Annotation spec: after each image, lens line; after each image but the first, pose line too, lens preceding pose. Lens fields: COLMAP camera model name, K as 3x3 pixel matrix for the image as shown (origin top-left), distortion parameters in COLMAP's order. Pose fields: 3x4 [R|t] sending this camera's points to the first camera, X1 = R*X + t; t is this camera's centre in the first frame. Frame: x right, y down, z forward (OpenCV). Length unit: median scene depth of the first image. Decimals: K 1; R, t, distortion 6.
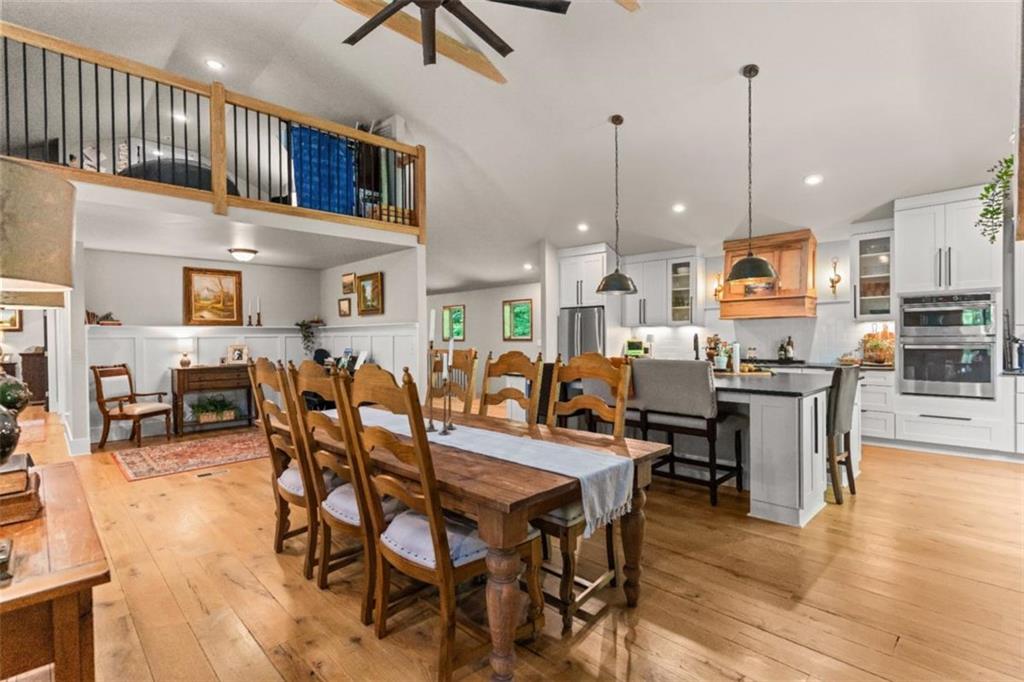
lens RADIAL K [[486.0, 0, 509.1], [0, 486.0, 338.4], [0, 0, 1]] dist [0.002614, 0.000747]
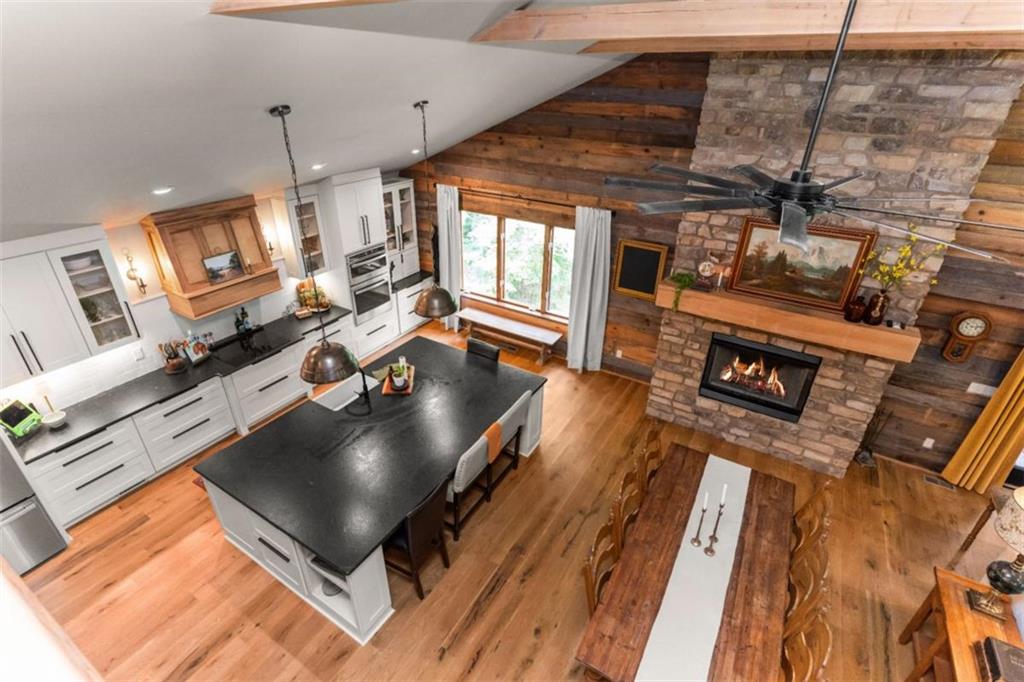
lens RADIAL K [[486.0, 0, 509.1], [0, 486.0, 338.4], [0, 0, 1]] dist [0.002614, 0.000747]
pose [[-0.245368, -0.451659, 0.857787, -0.412882], [-0.006056, 0.885533, 0.464536, -0.432662], [-0.969411, 0.108787, -0.220017, 0.807775]]
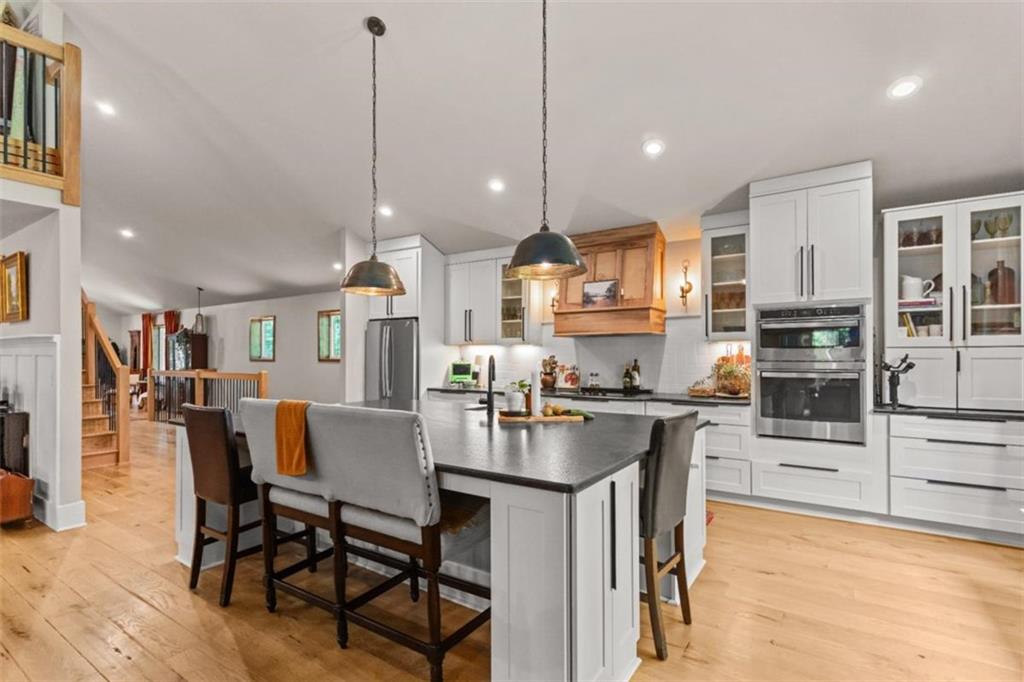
lens RADIAL K [[489.6, 0, 511.4], [0, 489.6, 349.4], [0, 0, 1]] dist [0.000806, 0.000420]
pose [[0.978549, 0.008919, 0.205819, 0.241441], [-0.005637, 0.999848, -0.016526, -0.006523], [-0.205935, 0.015012, 0.978450, 0.294713]]
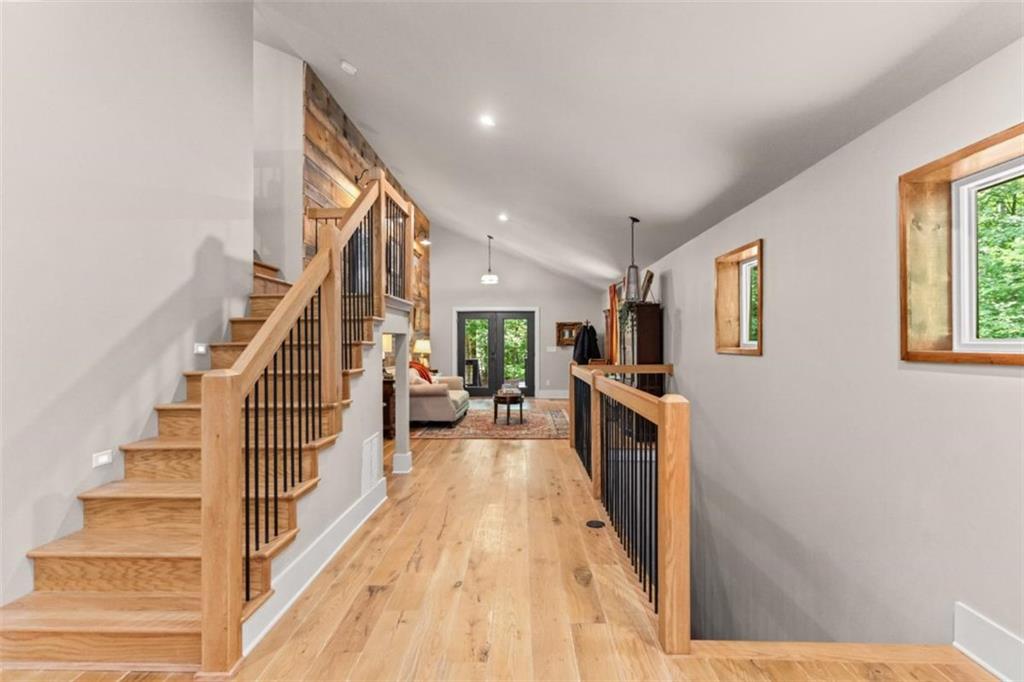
lens RADIAL K [[486.0, 0, 509.1], [0, 486.0, 338.4], [0, 0, 1]] dist [0.002614, 0.000747]
pose [[0.695070, 0.004019, -0.718930, 0.045832], [-0.009158, 0.999953, -0.003265, -0.005868], [0.718883, 0.008854, 0.695074, 1.307840]]
